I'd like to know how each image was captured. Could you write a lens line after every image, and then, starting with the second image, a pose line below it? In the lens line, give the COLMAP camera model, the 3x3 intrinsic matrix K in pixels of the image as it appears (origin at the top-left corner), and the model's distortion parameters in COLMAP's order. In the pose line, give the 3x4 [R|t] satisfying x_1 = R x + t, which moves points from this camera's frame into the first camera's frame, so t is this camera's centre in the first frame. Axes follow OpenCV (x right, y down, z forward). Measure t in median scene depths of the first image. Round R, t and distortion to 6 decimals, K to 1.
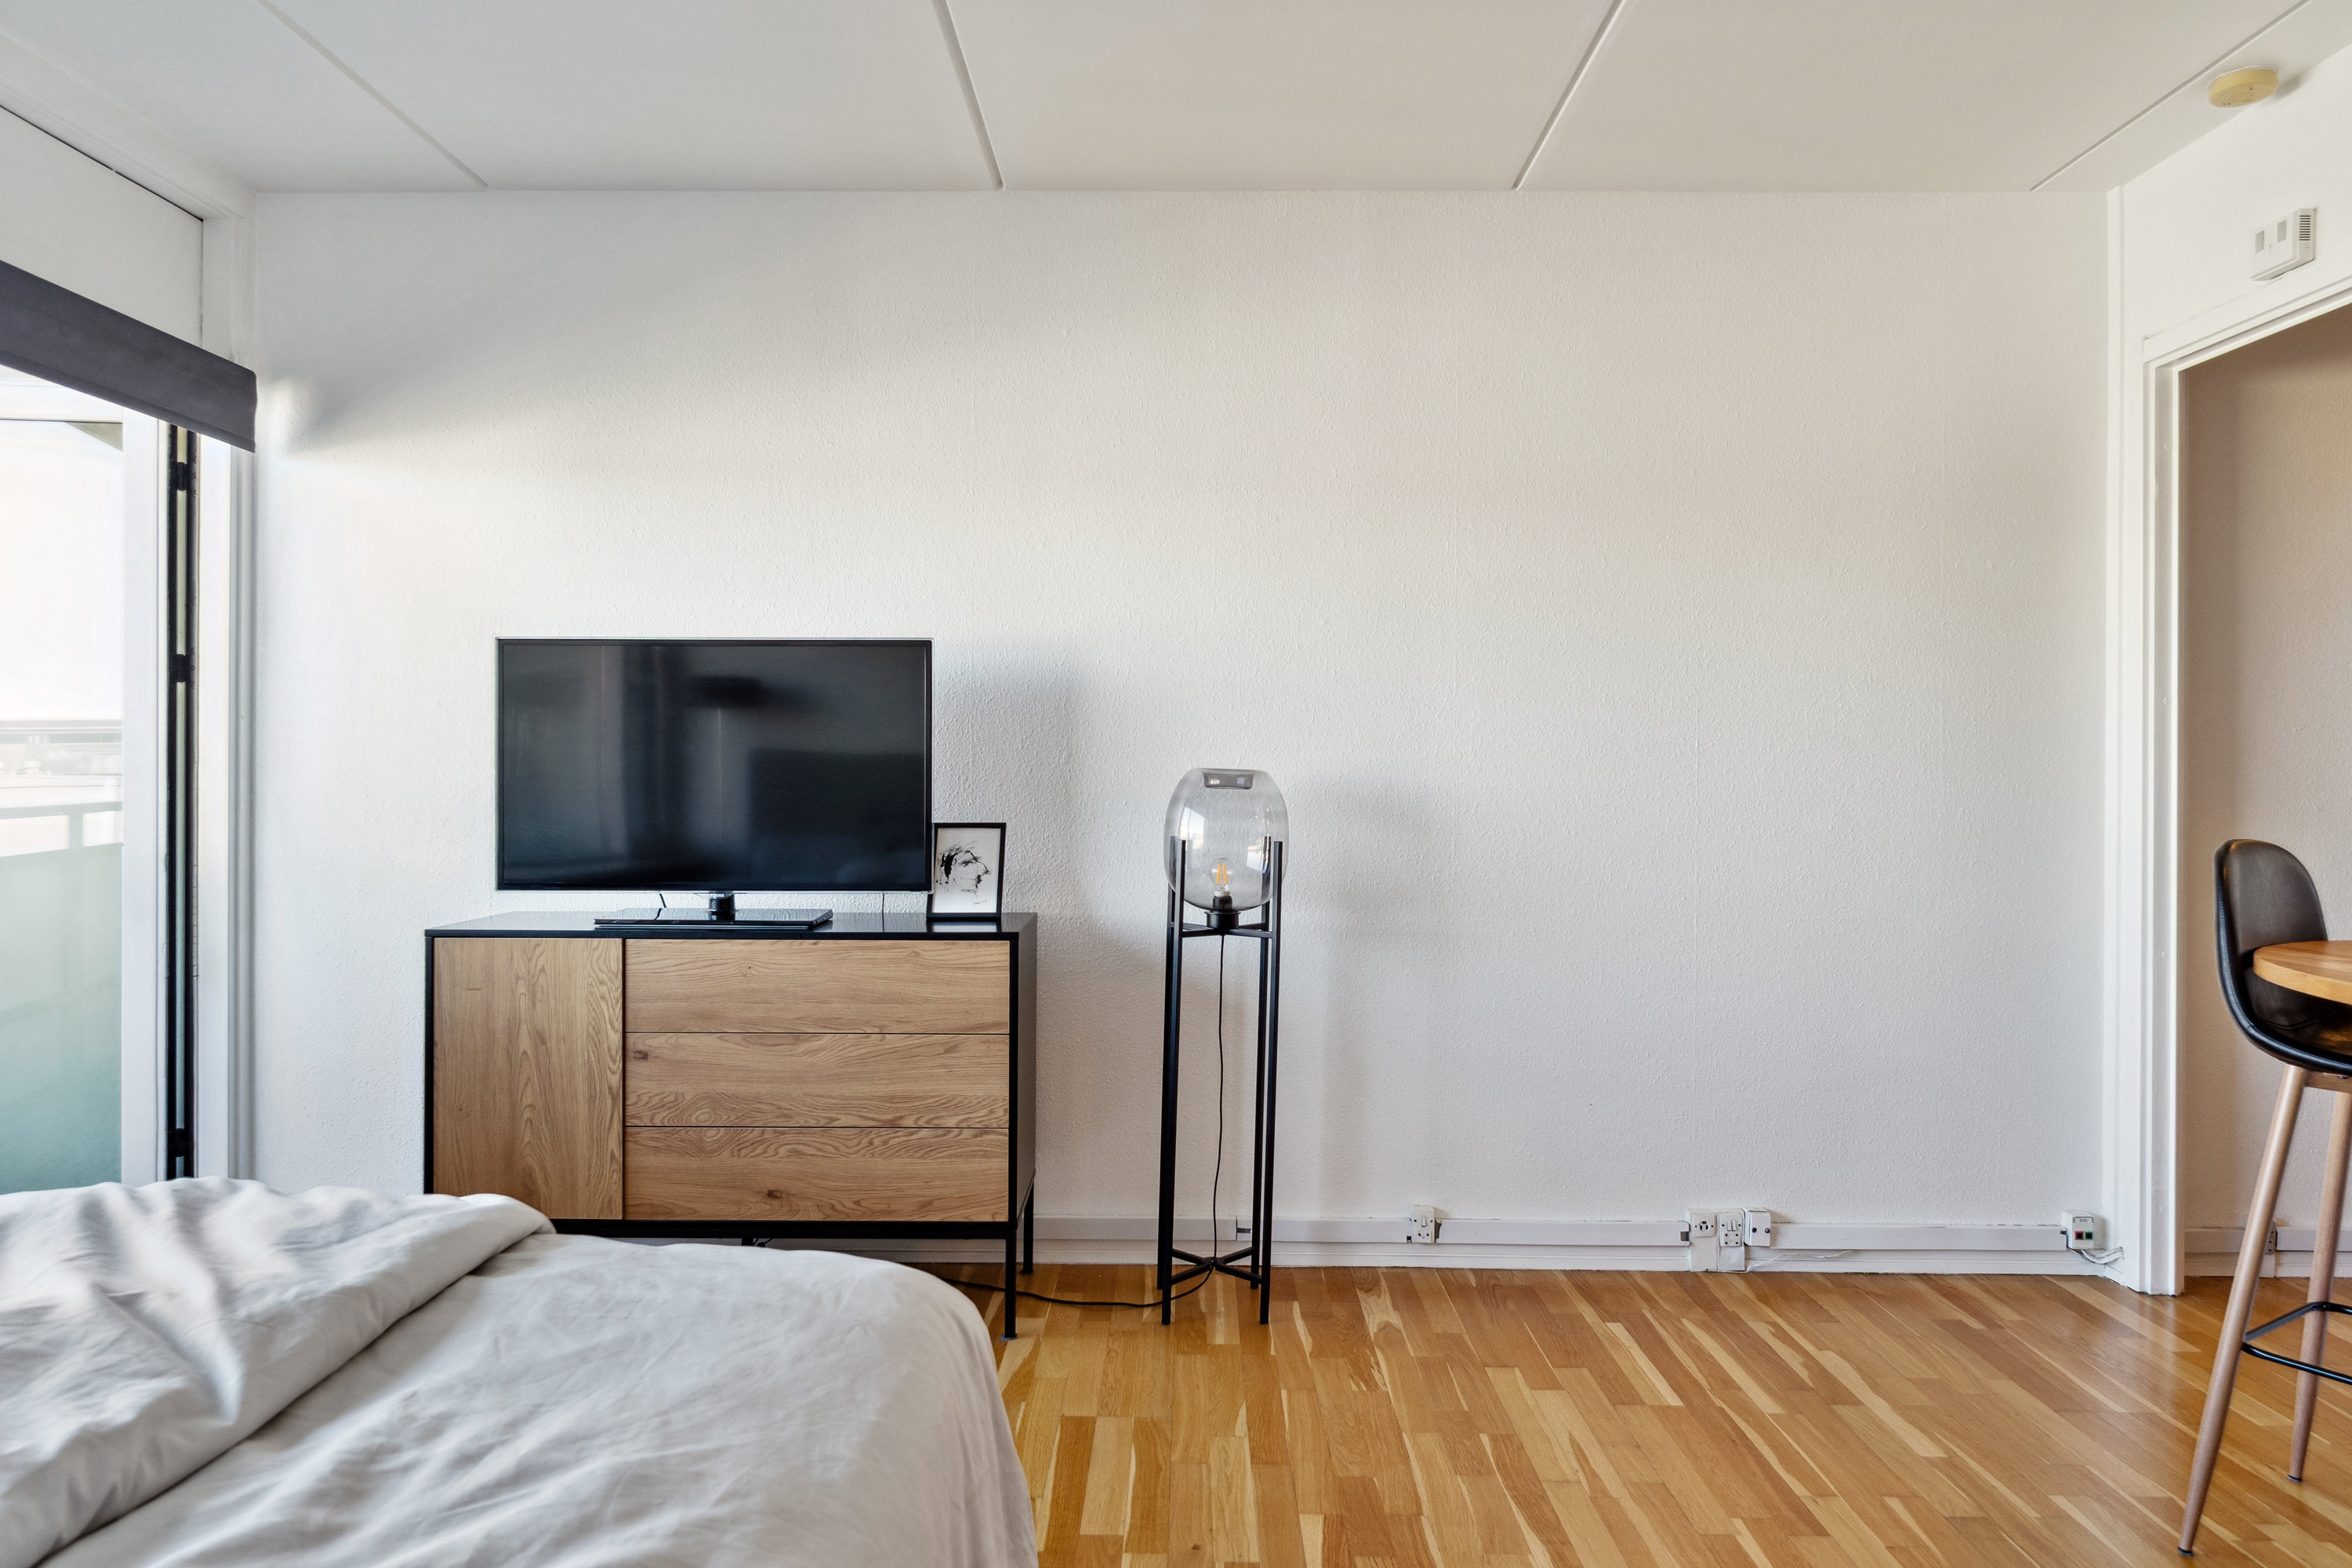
lens RADIAL K [[1418.7, 0, 1142.8], [0, 1418.7, 777.1], [0, 0, 1]] dist [0.003488, -0.007093]
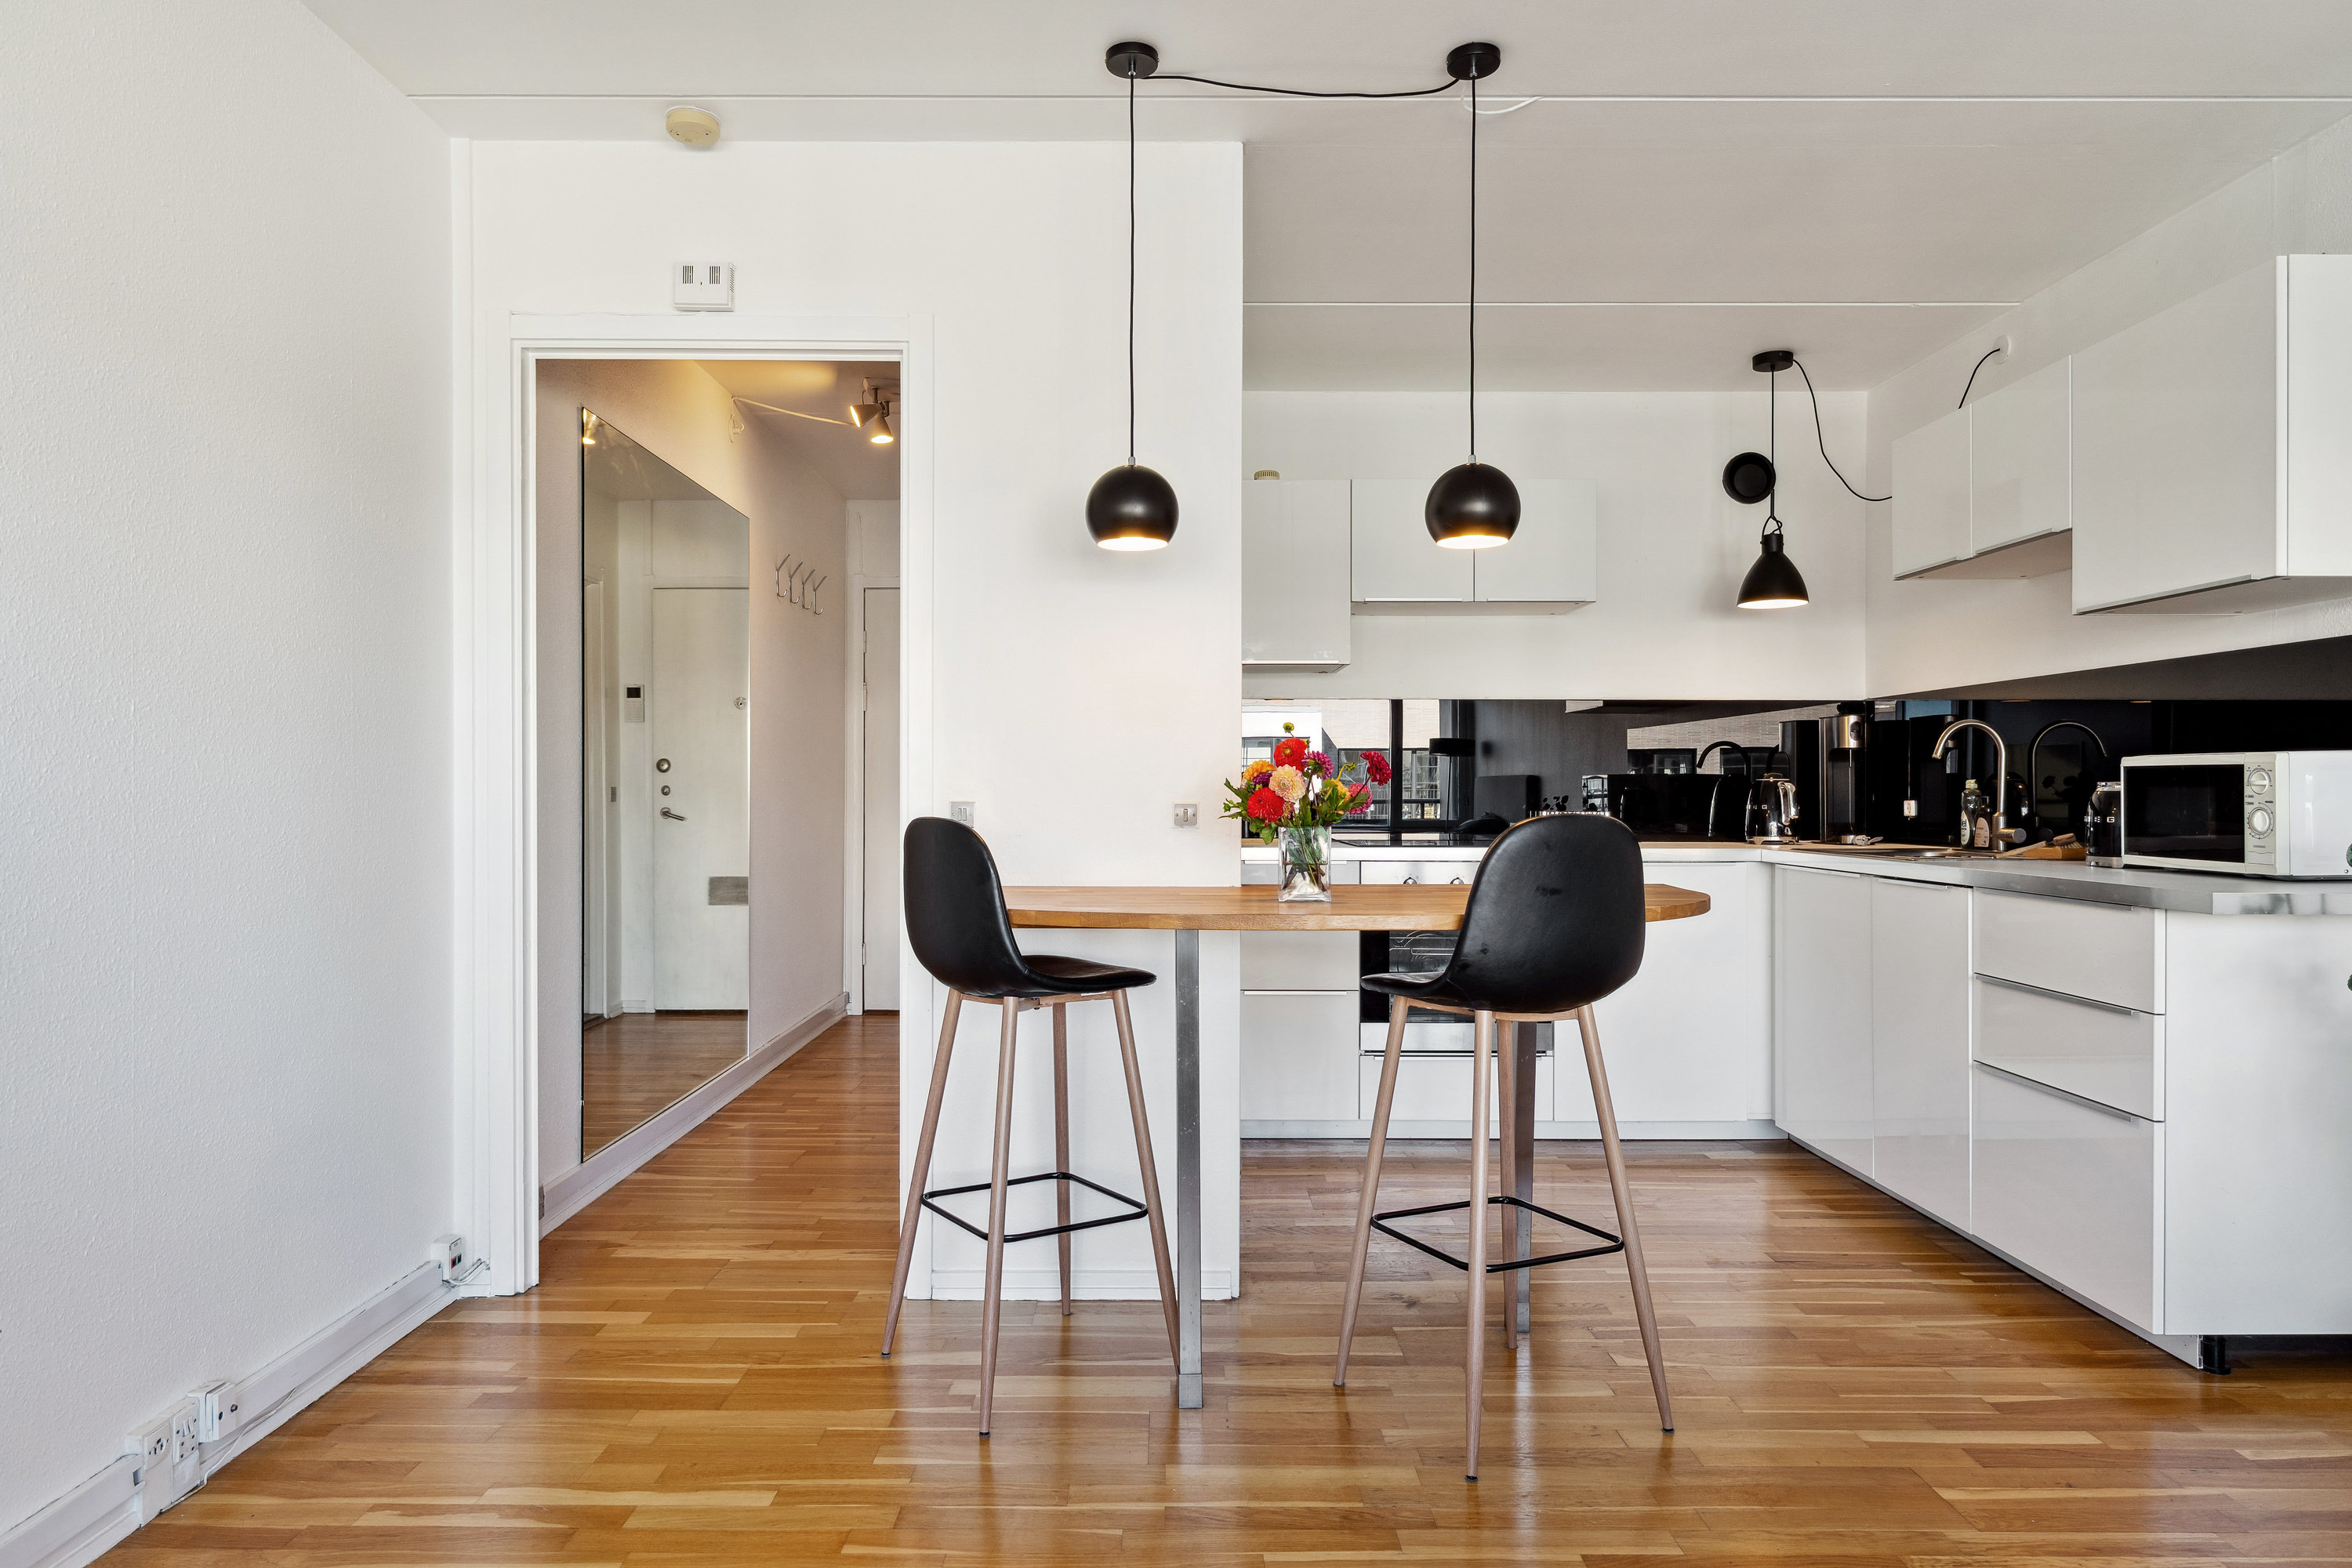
lens RADIAL K [[1418.7, 0, 1150.8], [0, 1418.7, 790.9], [0, 0, 1]] dist [0.003488, -0.007093]
pose [[-0.012487, -0.010928, 0.999862, -0.299056], [-0.000965, 0.999940, 0.010917, 0.006752], [-0.999922, -0.000829, -0.012497, 0.629276]]
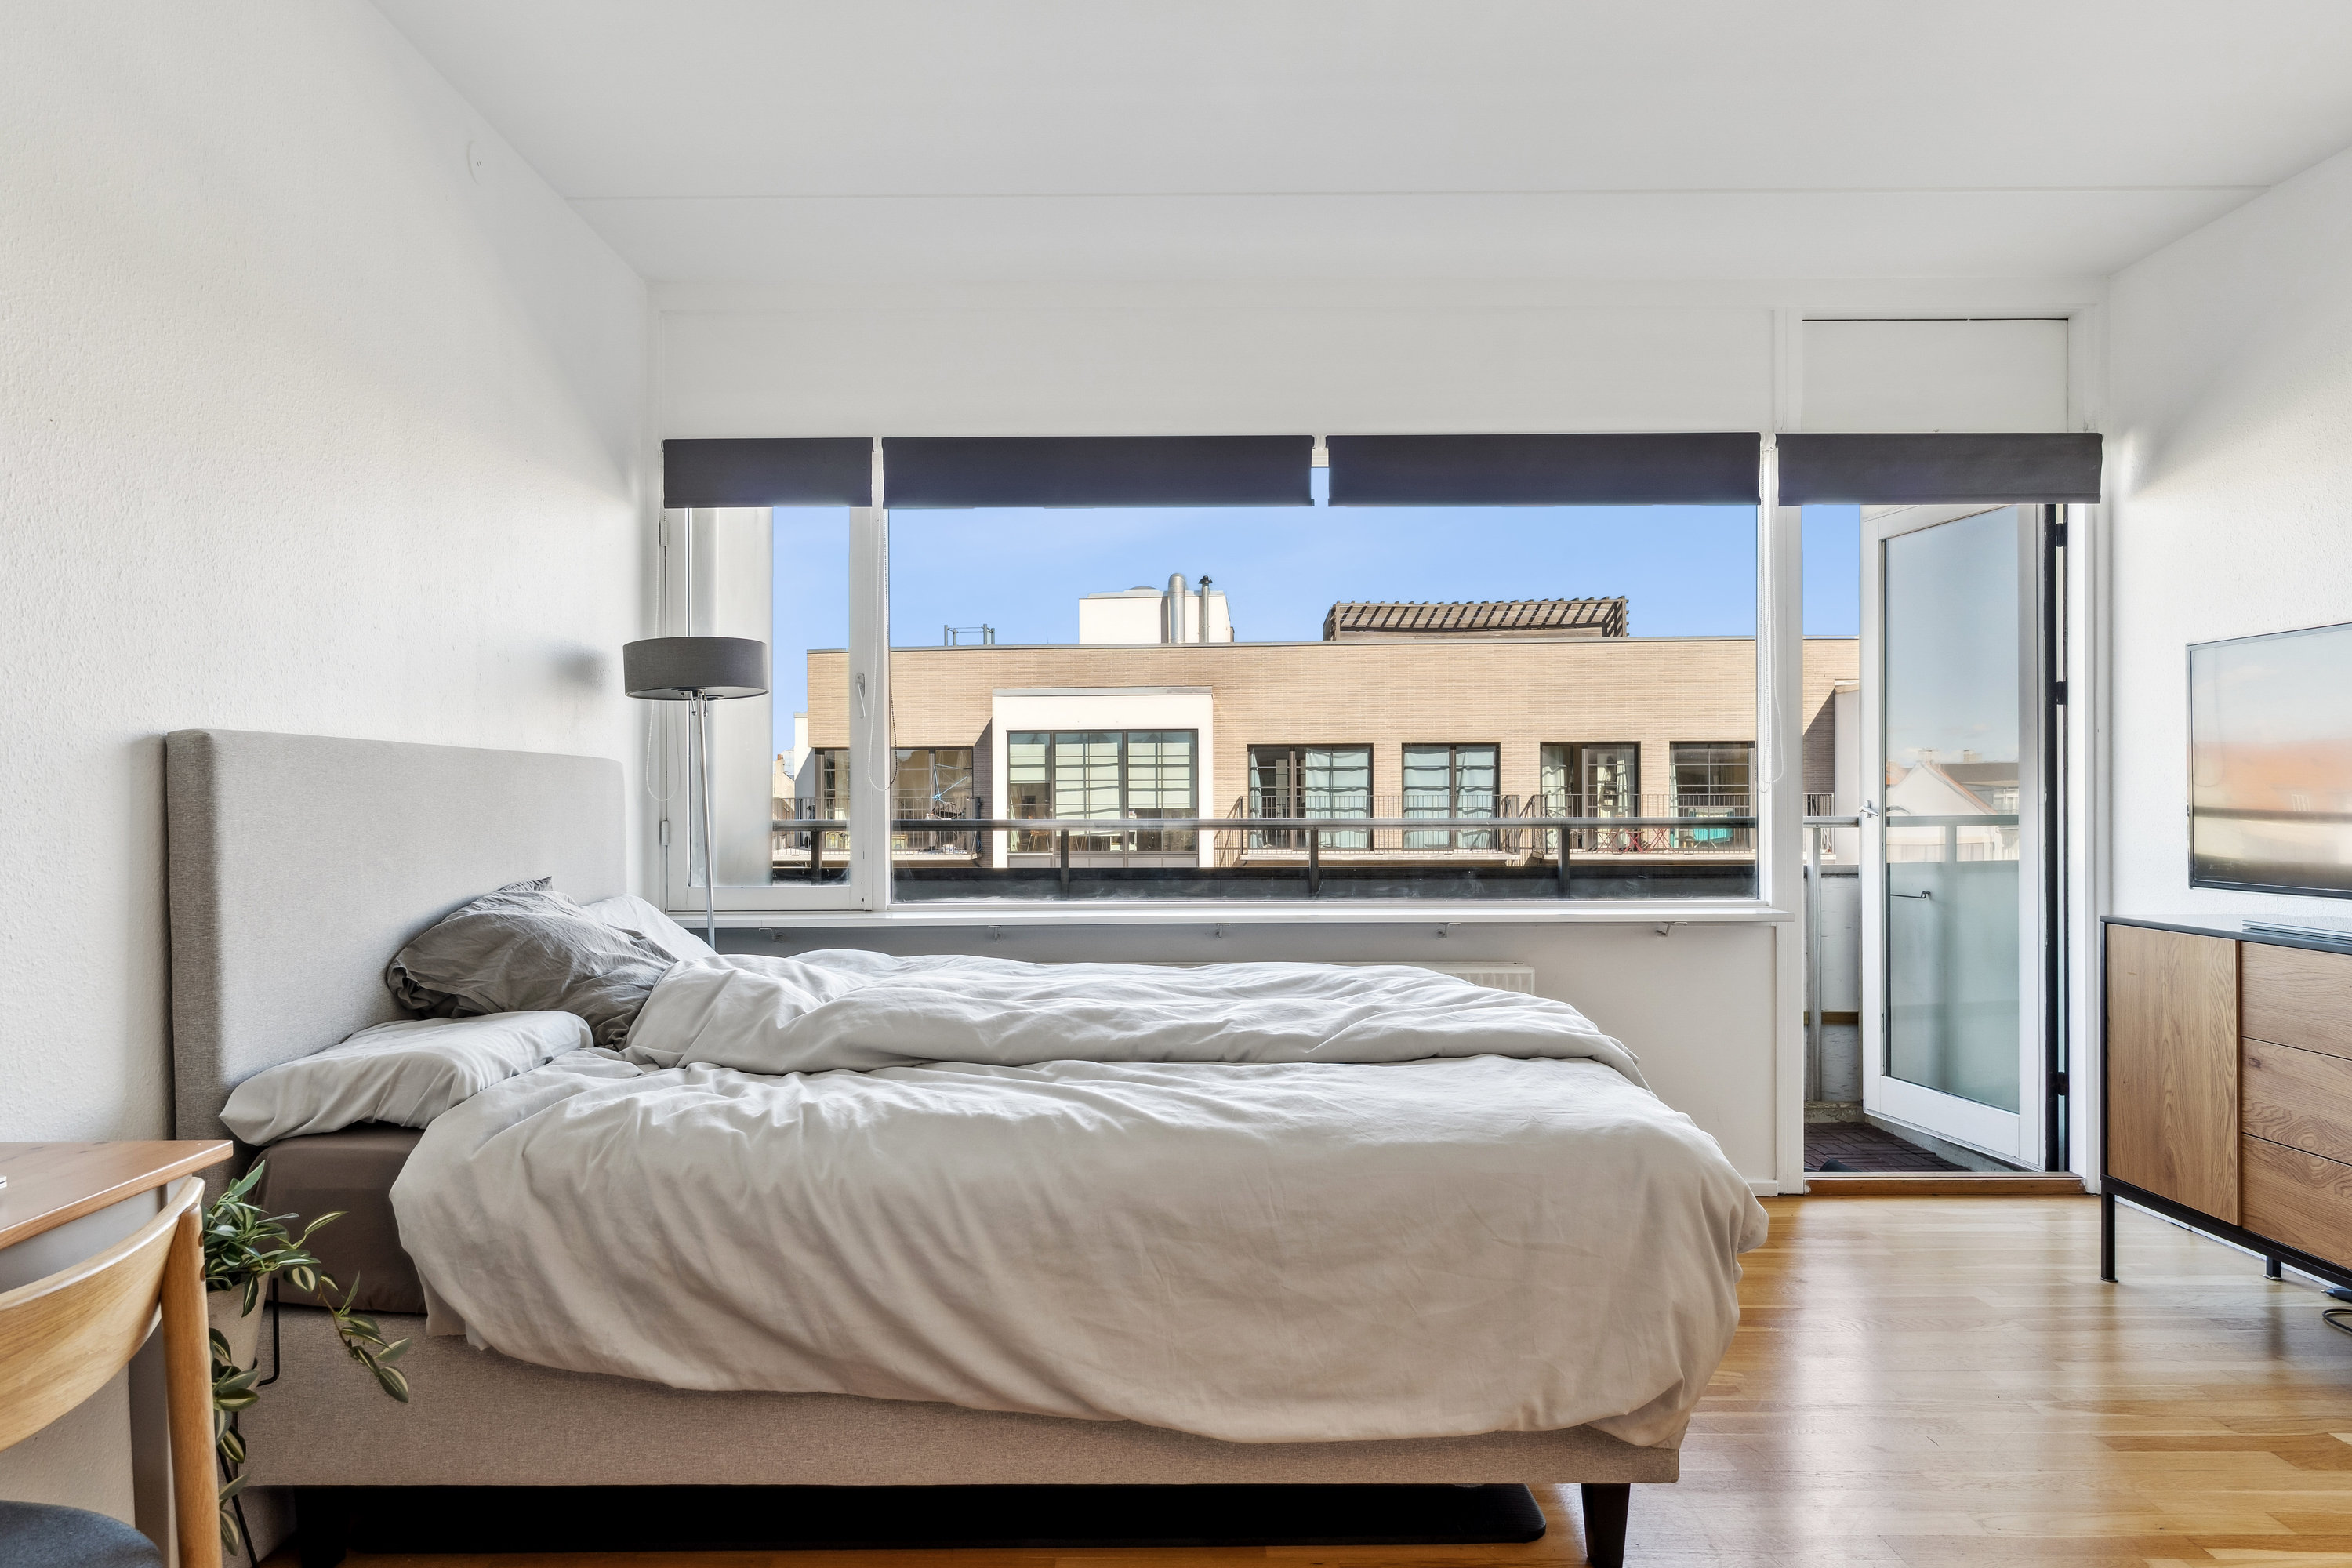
lens RADIAL K [[1418.7, 0, 1145.9], [0, 1418.7, 791.4], [0, 0, 1]] dist [0.003488, -0.007093]
pose [[0.016159, -0.009151, -0.999828, 0.602613], [0.005526, 0.999944, -0.009063, 0.015432], [0.999854, -0.005379, 0.016209, 0.228876]]
